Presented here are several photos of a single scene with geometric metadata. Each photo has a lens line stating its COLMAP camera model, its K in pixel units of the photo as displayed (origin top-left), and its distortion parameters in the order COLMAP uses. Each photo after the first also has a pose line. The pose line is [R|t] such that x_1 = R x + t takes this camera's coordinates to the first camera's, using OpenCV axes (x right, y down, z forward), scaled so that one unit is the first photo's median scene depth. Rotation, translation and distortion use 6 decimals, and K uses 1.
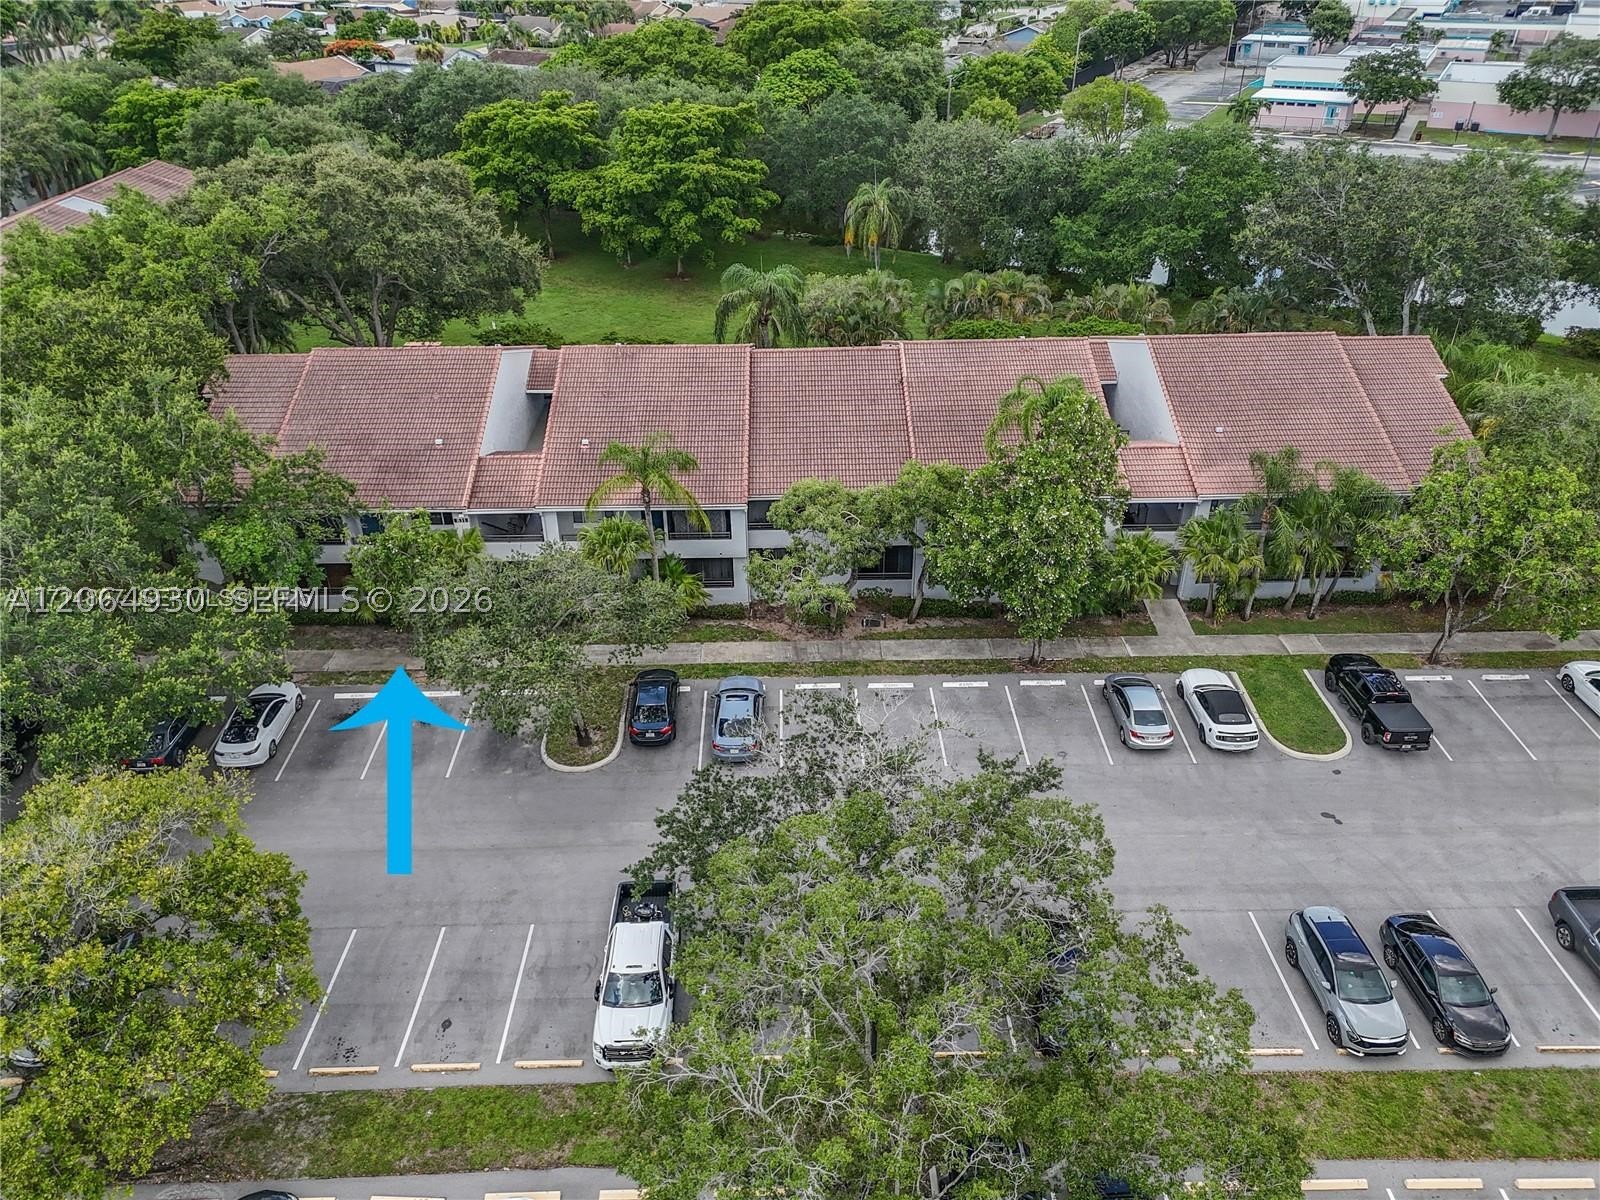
lens RADIAL K [[1186.0, 0, 800.0], [0, 1186.0, 600.0], [0, 0, 1]] dist [0.100937, -0.117514]
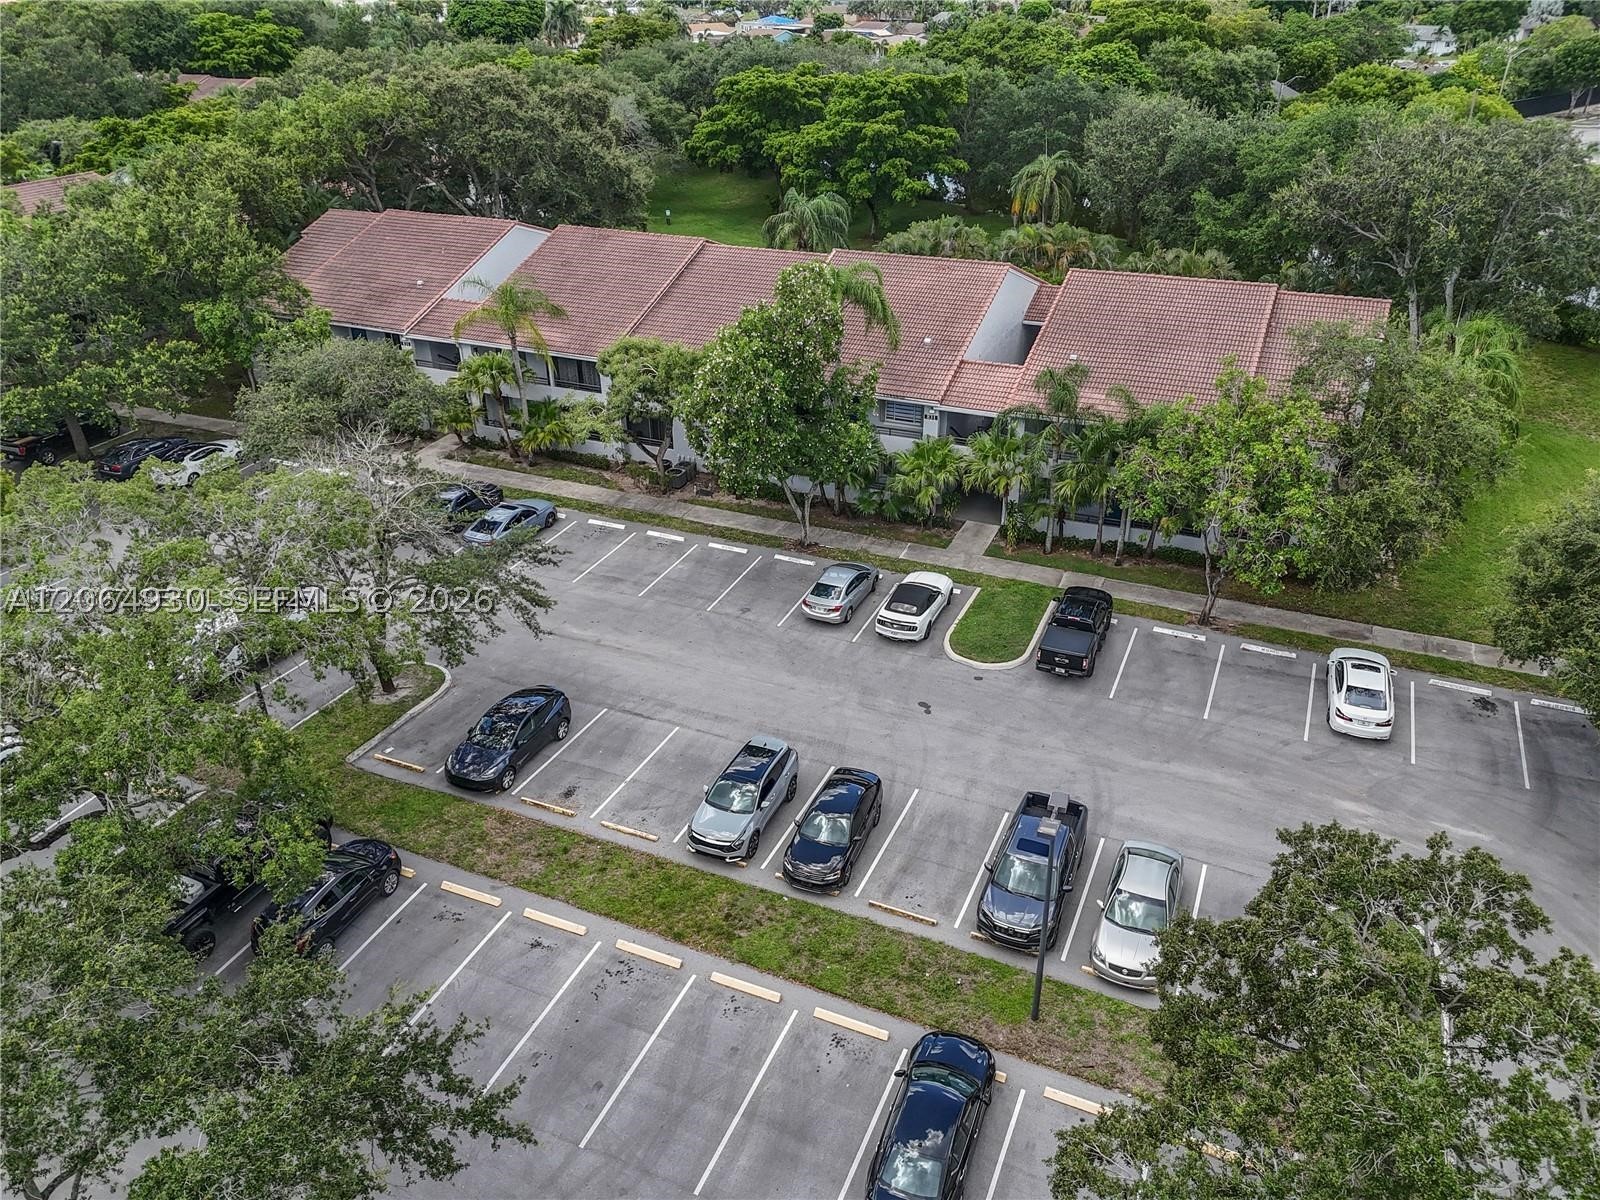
lens RADIAL K [[1186.0, 0, 800.0], [0, 1186.0, 600.0], [0, 0, 1]] dist [0.100937, -0.117514]
pose [[0.908065, 0.200764, -0.367575, 0.552243], [-0.213913, 0.976840, 0.005081, 0.090590], [0.360082, 0.074015, 0.929980, 0.048217]]
